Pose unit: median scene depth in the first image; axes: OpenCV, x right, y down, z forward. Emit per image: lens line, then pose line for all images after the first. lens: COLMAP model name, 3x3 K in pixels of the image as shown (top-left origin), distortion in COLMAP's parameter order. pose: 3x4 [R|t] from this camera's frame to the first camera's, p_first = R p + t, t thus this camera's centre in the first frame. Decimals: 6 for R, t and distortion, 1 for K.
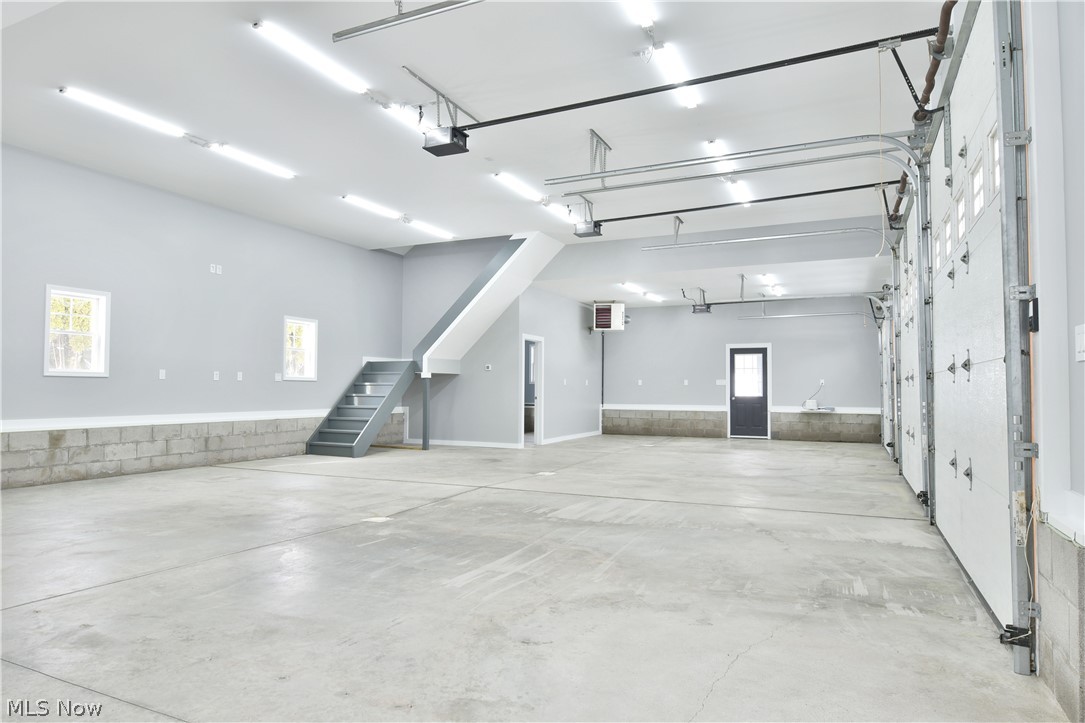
lens RADIAL K [[667.0, 0, 545.1], [0, 667.0, 359.8], [0, 0, 1]] dist [-0.002050, -0.002838]
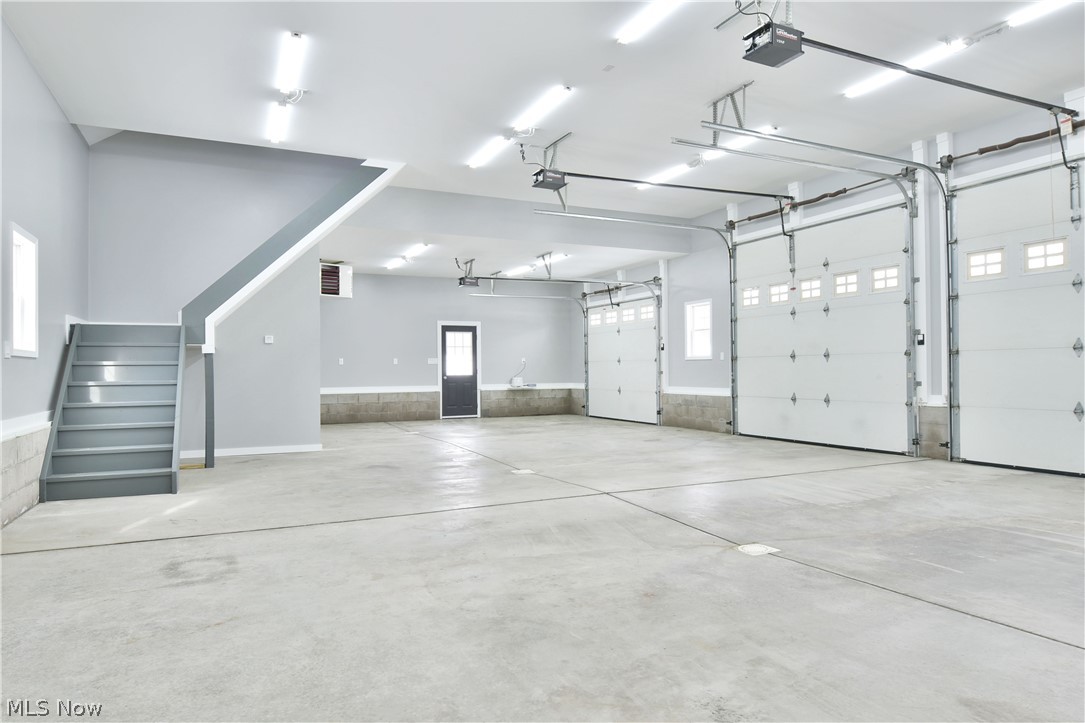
lens RADIAL K [[667.0, 0, 543.1], [0, 667.0, 364.7], [0, 0, 1]] dist [-0.002050, -0.002838]
pose [[0.649235, -0.005904, 0.760565, -0.362003], [-0.020746, 0.999460, 0.025467, 0.012080], [-0.760305, -0.032312, 0.648763, 0.275366]]
